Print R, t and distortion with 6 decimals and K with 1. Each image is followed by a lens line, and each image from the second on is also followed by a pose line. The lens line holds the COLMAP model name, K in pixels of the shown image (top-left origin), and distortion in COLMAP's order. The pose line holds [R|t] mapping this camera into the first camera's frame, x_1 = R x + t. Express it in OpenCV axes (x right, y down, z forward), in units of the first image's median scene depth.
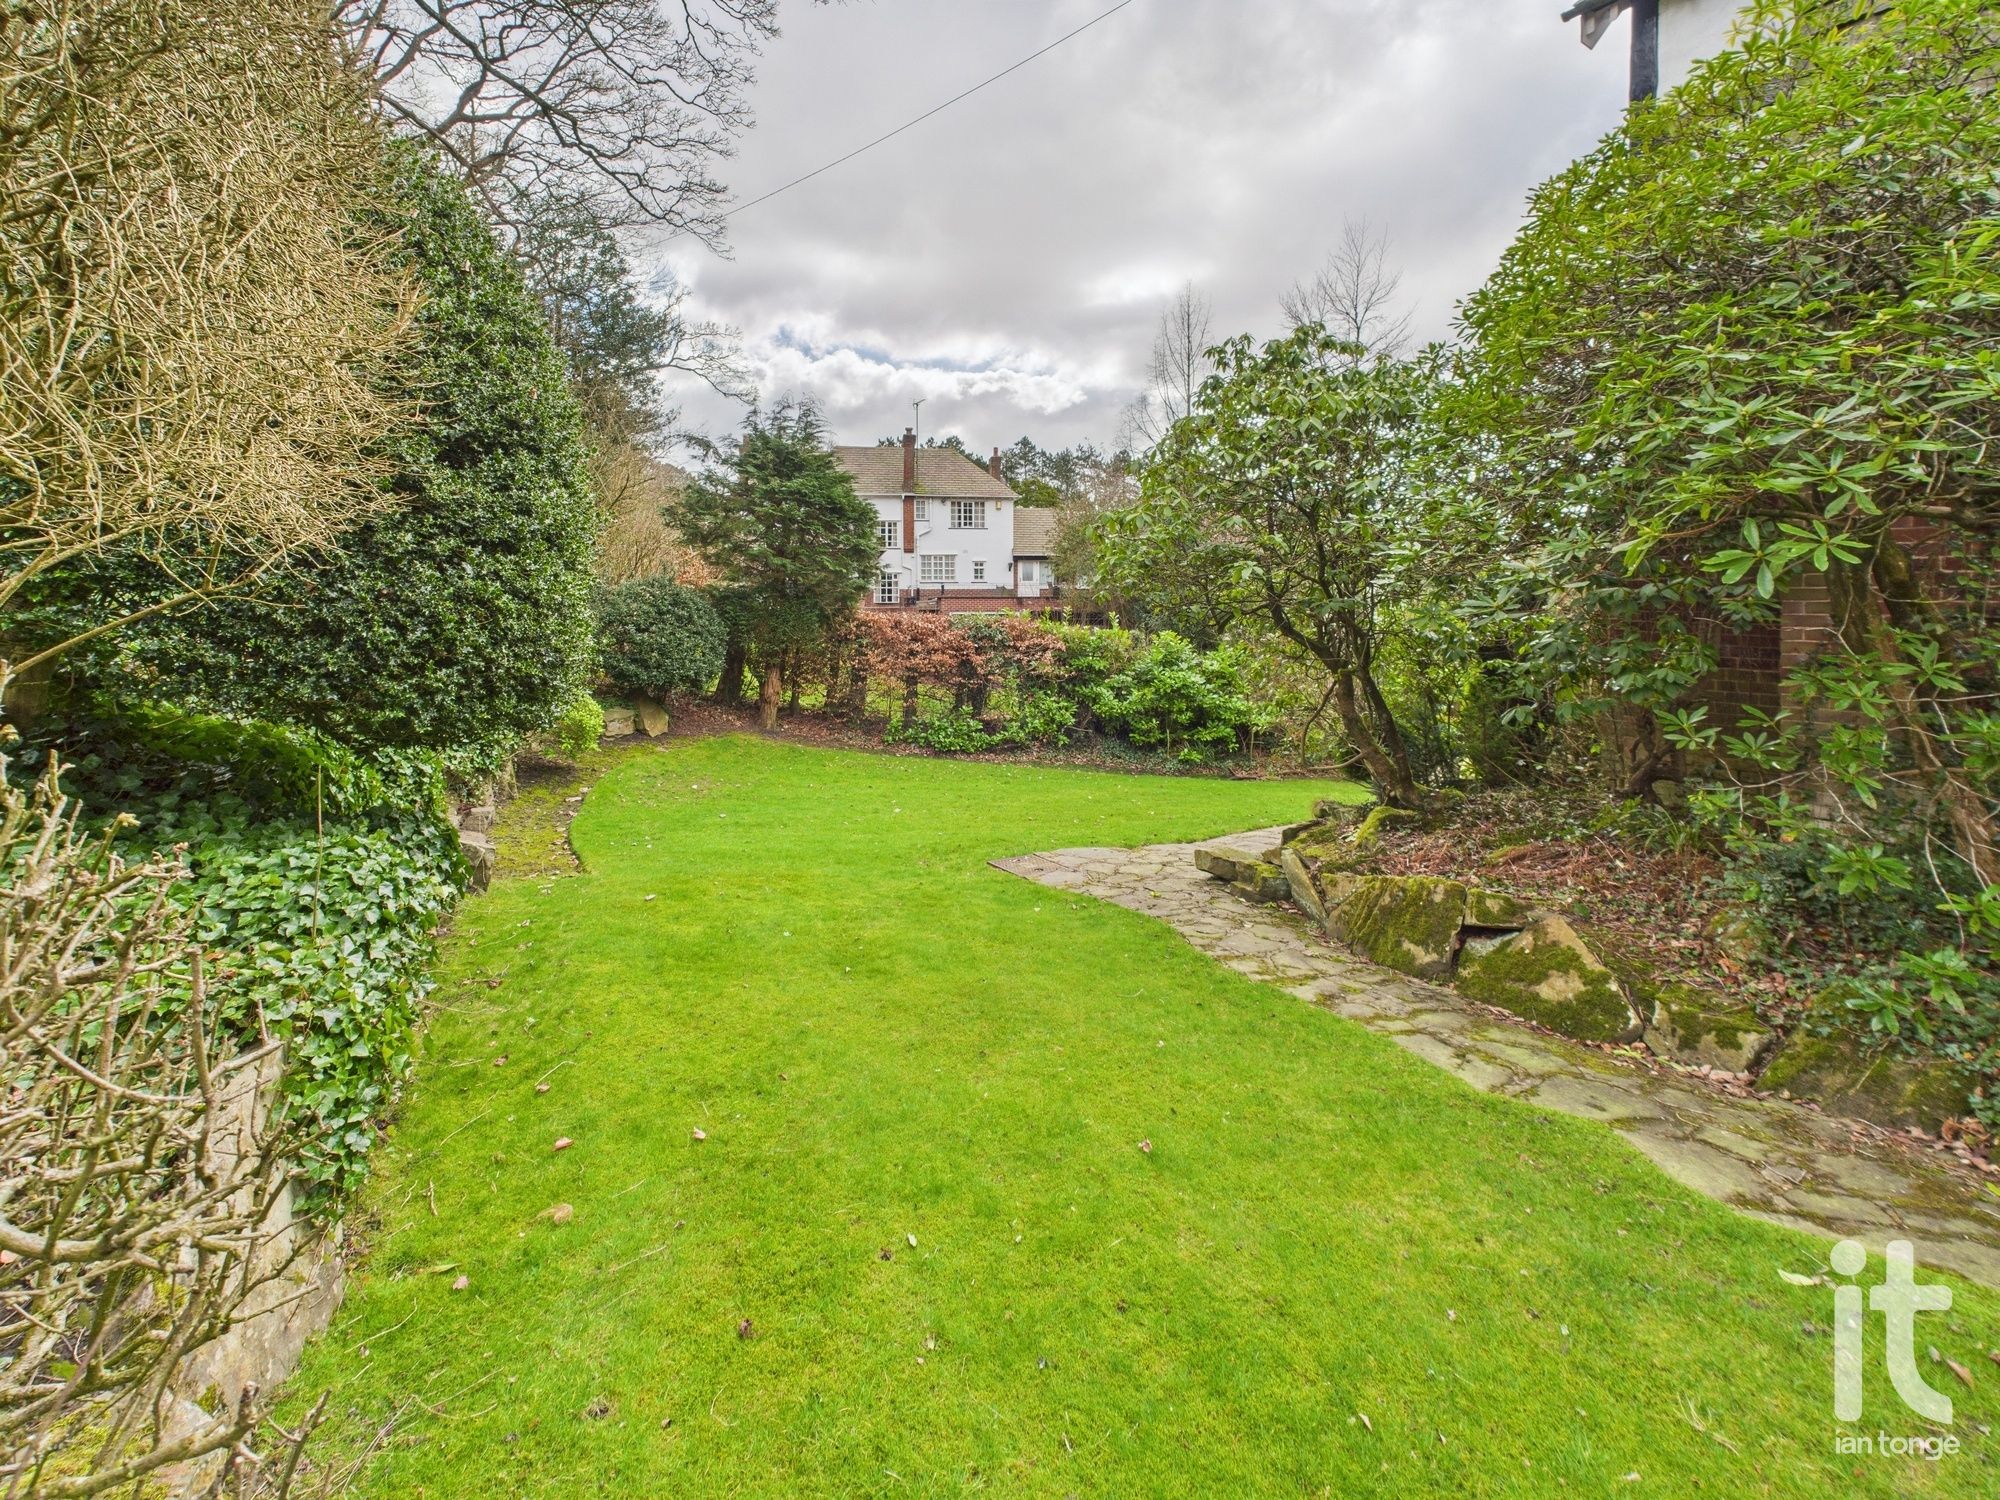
lens RADIAL K [[874.5, 0, 1002.6], [0, 874.5, 601.4], [0, 0, 1]] dist [0.000632, 0.000021]
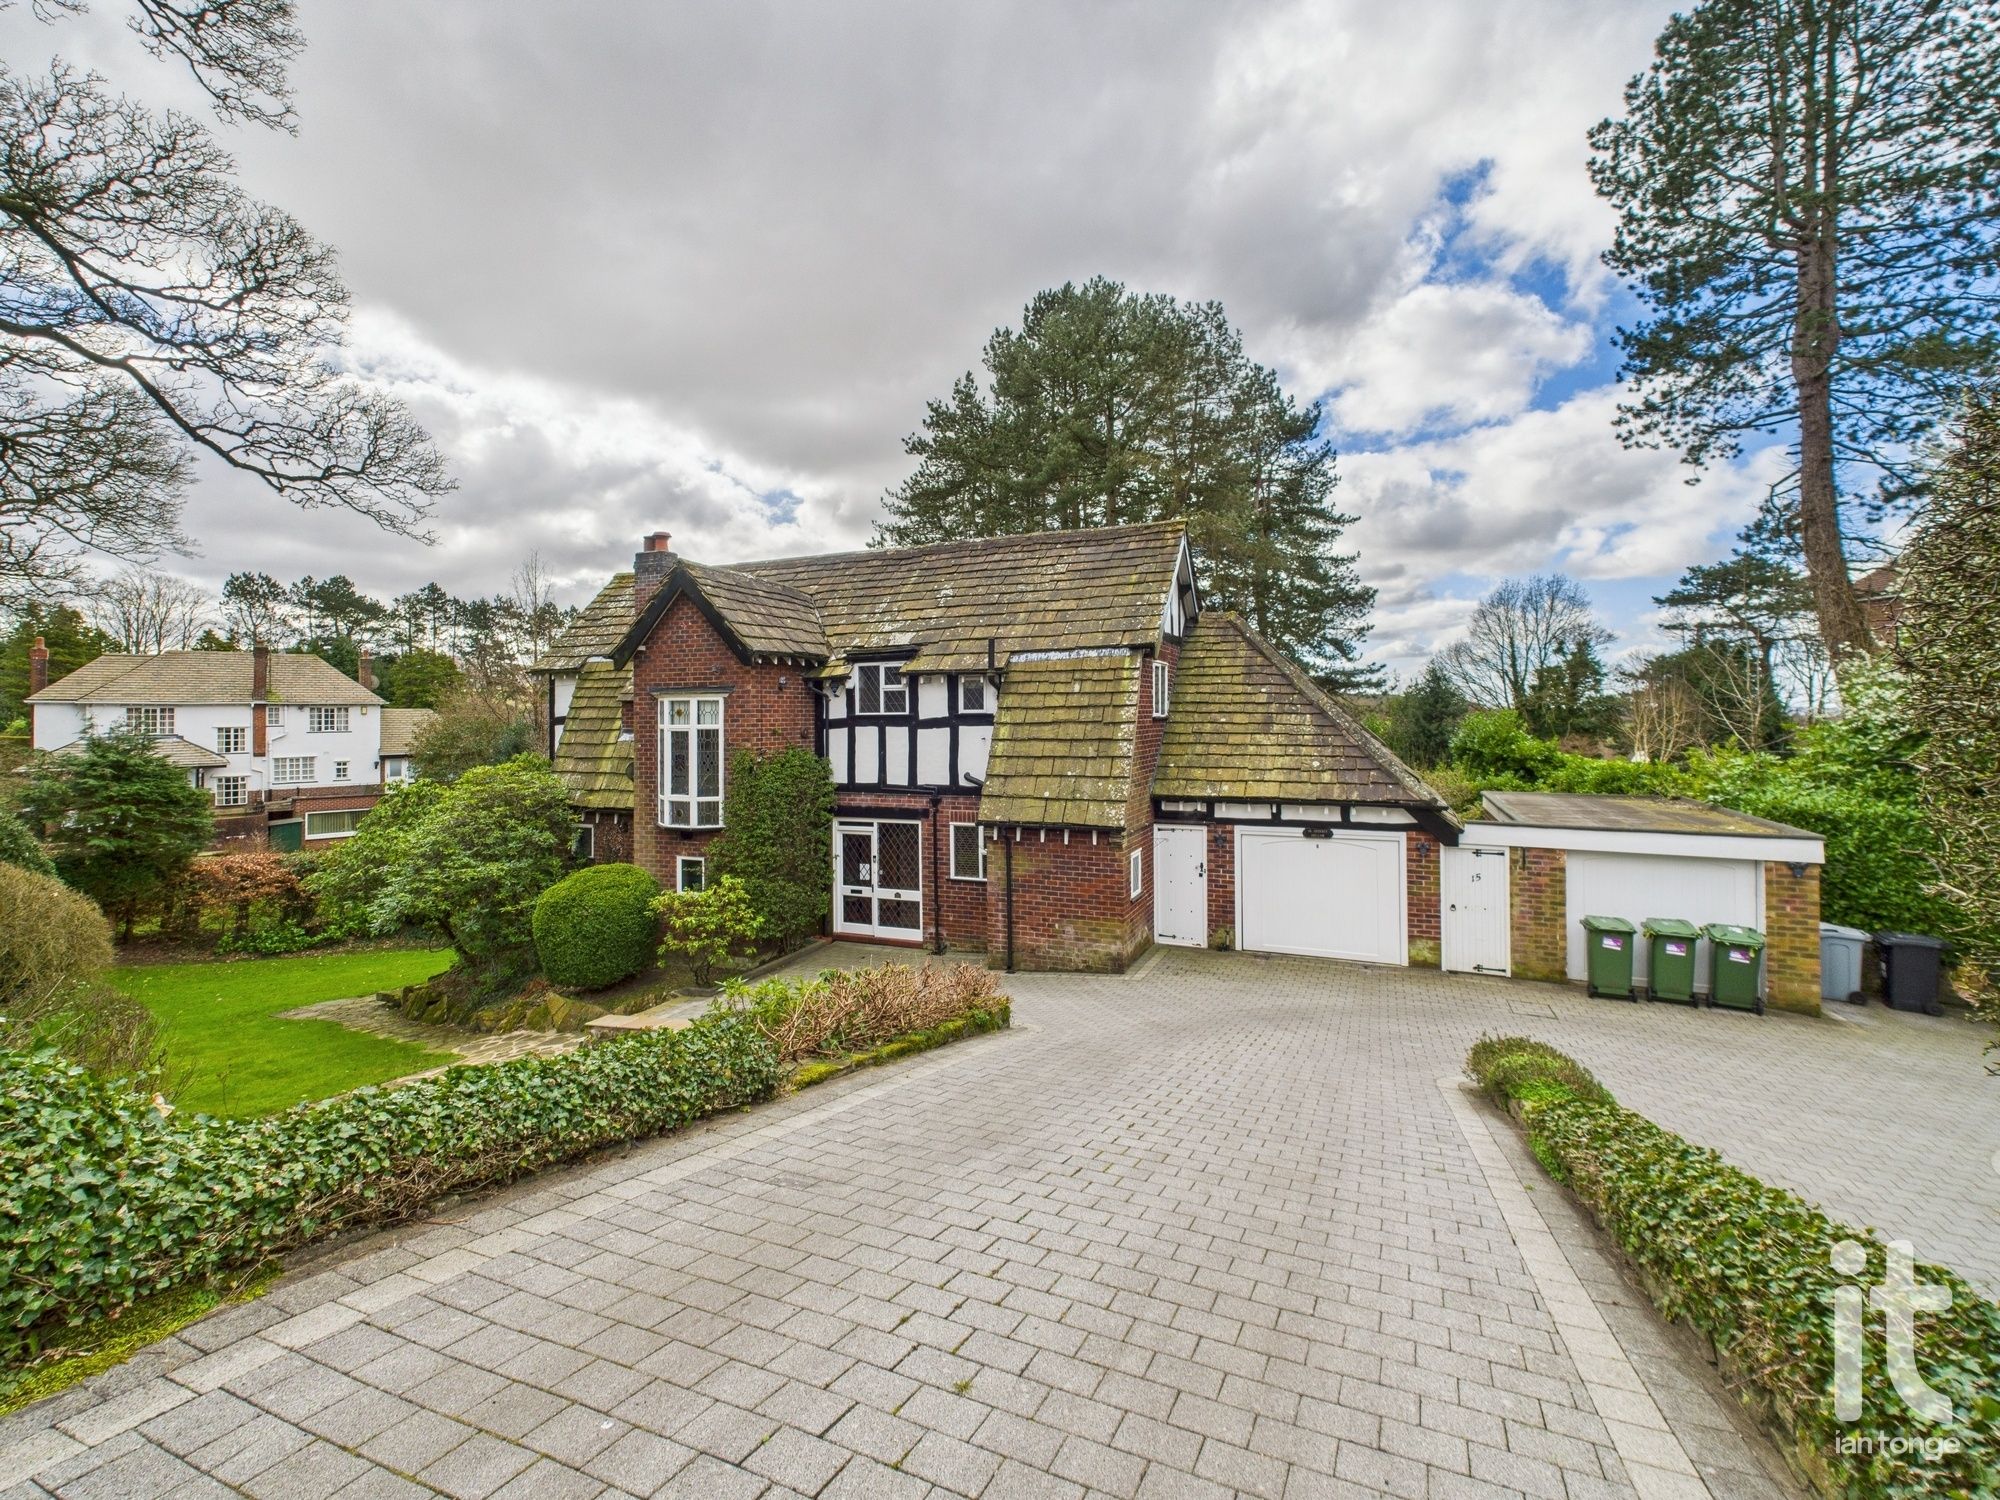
lens RADIAL K [[876.9, 0, 999.5], [0, 876.9, 701.8], [0, 0, 1]] dist [0.001242, 0.000058]
pose [[0.839382, 0.001437, 0.543540, 0.151906], [0.011629, 0.999720, -0.020601, -0.196504], [-0.543418, 0.023613, 0.839130, -0.869956]]
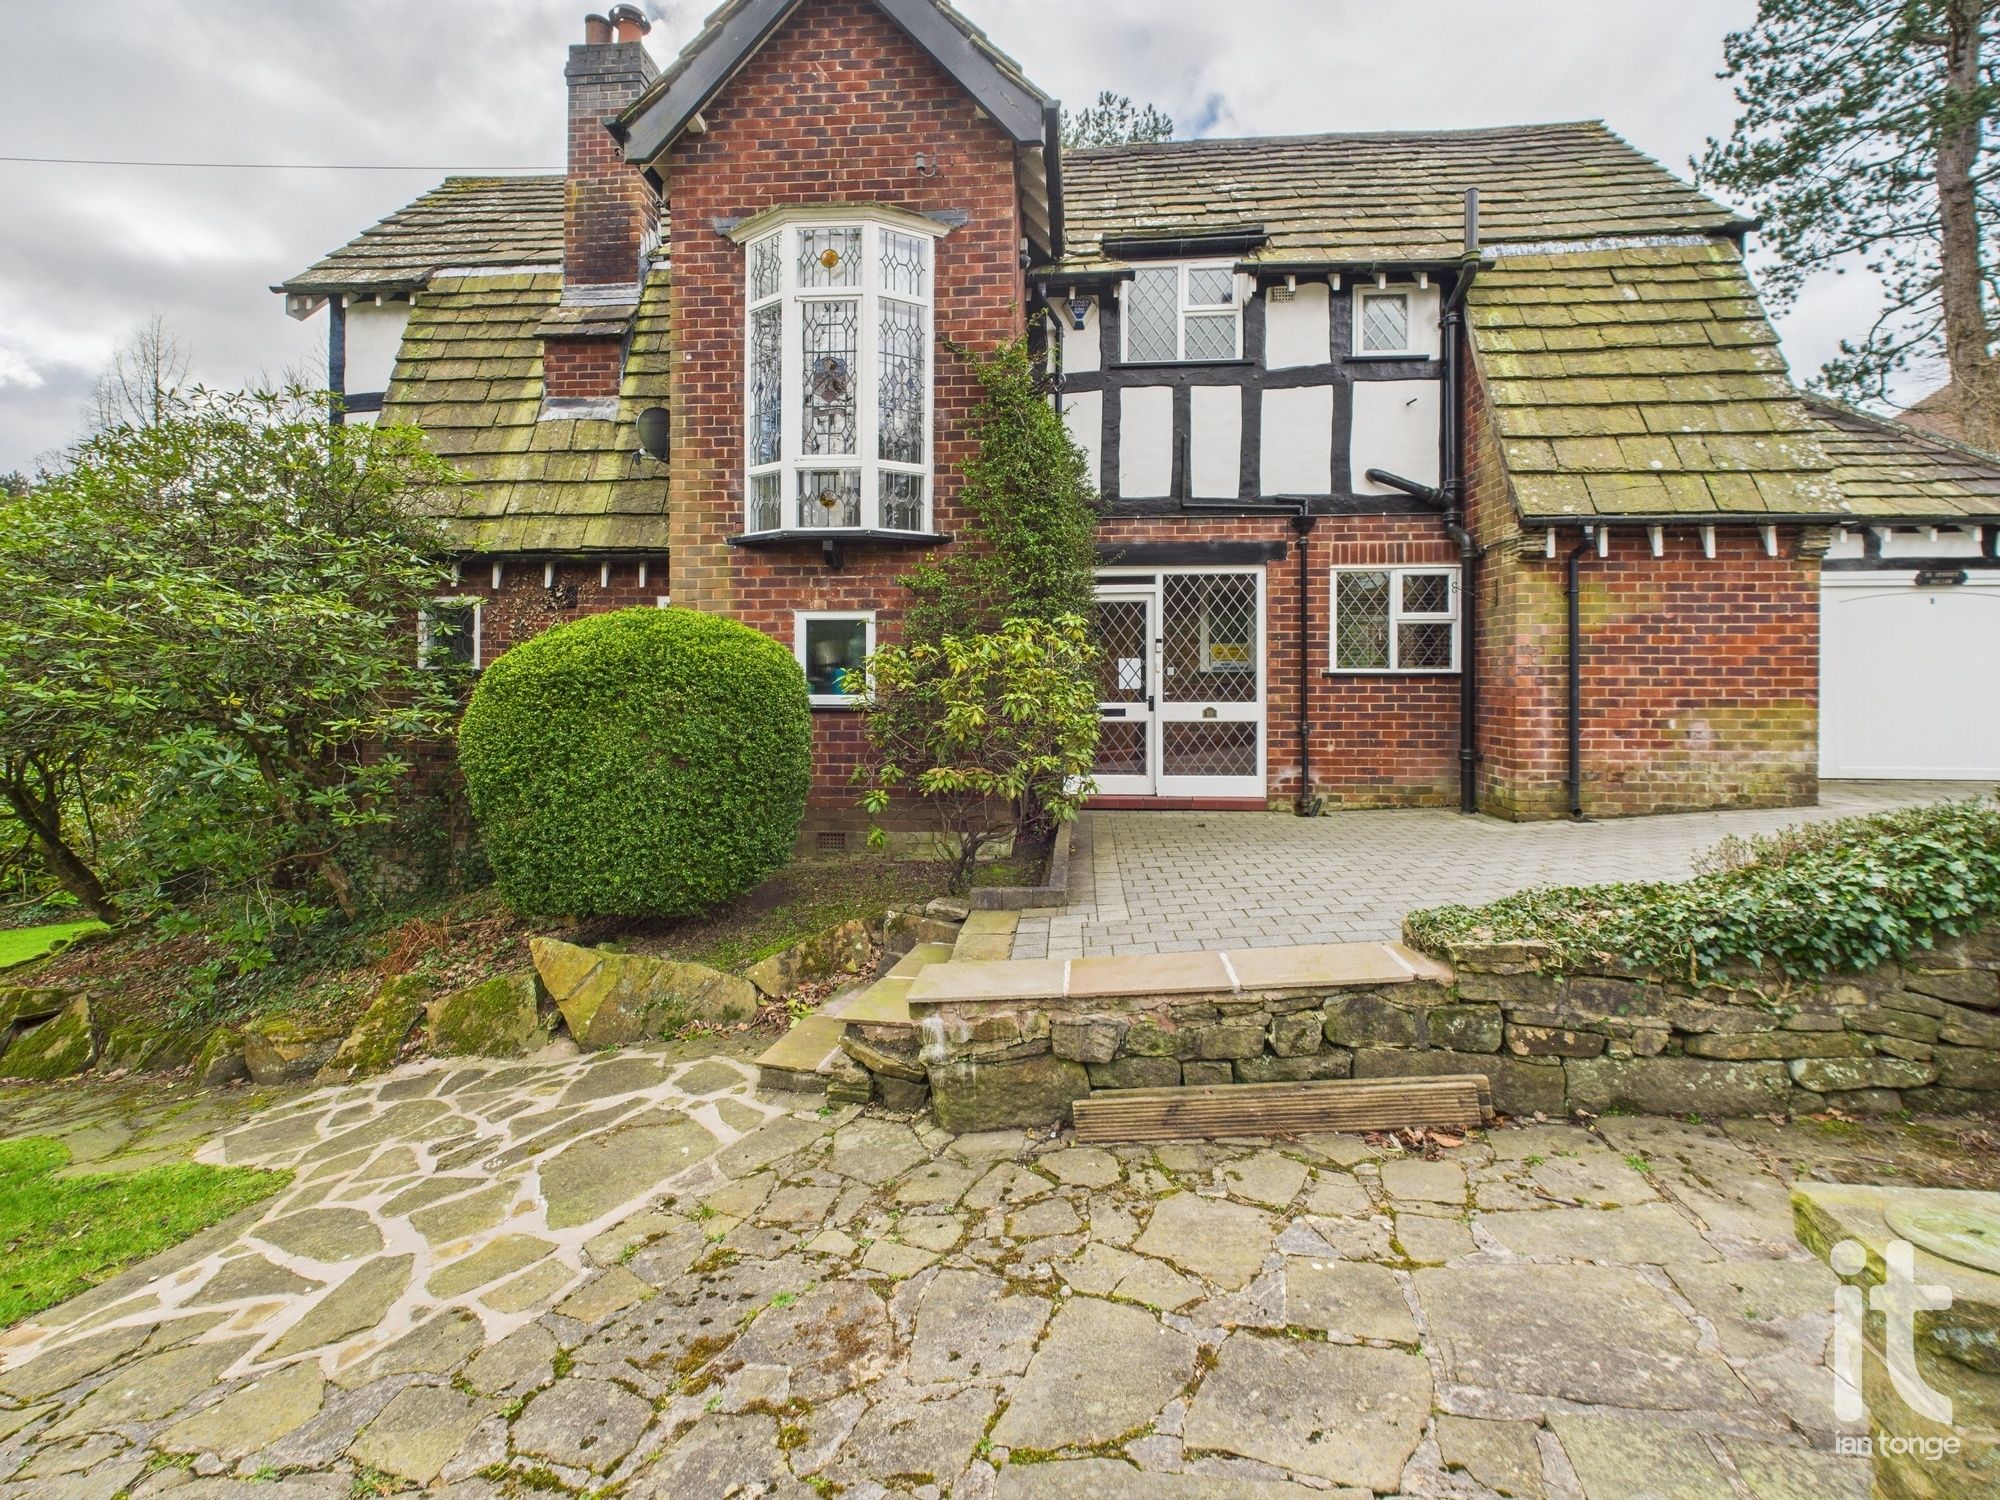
lens RADIAL K [[875.2, 0, 1000.4], [0, 875.2, 678.3], [0, 0, 1]] dist [0.001700, 0.000032]
pose [[0.625183, 0.005248, 0.780460, 0.120841], [0.001172, 0.999970, -0.007663, -0.032005], [-0.780477, 0.005705, 0.625158, -0.254725]]
